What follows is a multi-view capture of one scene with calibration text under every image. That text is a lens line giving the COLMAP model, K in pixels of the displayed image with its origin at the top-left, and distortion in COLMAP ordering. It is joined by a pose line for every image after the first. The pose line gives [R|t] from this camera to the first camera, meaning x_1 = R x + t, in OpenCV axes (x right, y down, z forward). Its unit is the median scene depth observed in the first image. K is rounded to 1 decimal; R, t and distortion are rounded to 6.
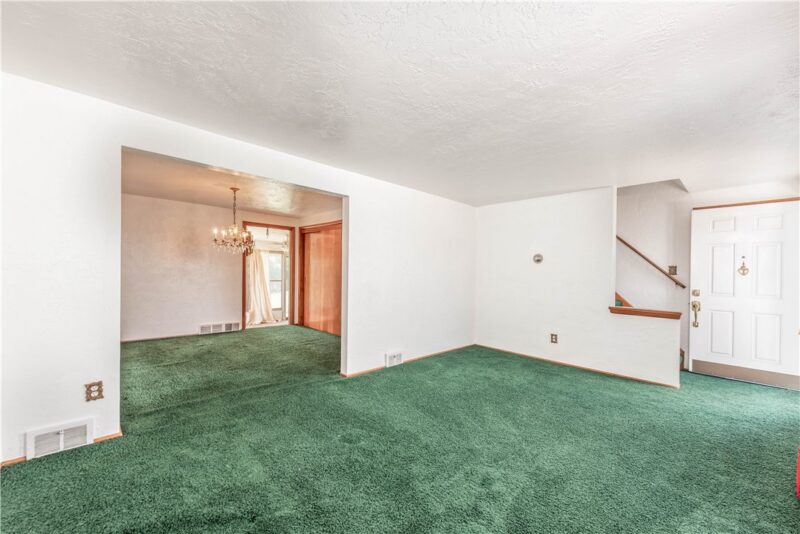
lens RADIAL K [[312.1, 0, 396.5], [0, 312.1, 273.2], [0, 0, 1]] dist [0.003458, 0.000151]
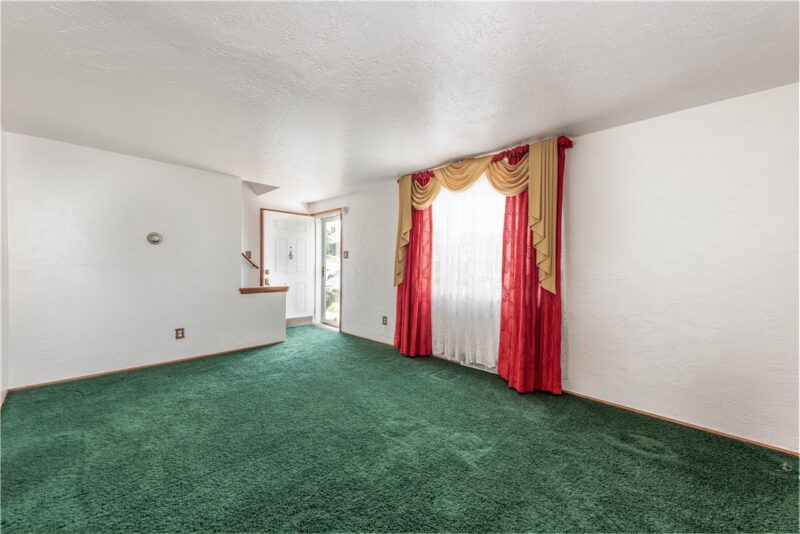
lens RADIAL K [[312.1, 0, 400.5], [0, 312.1, 264.6], [0, 0, 1]] dist [0.003458, 0.000151]
pose [[-0.044996, -0.024749, 0.998681, -0.428731], [-0.005245, 0.999685, 0.024537, -0.005427], [-0.998973, -0.004134, -0.045111, 0.495664]]
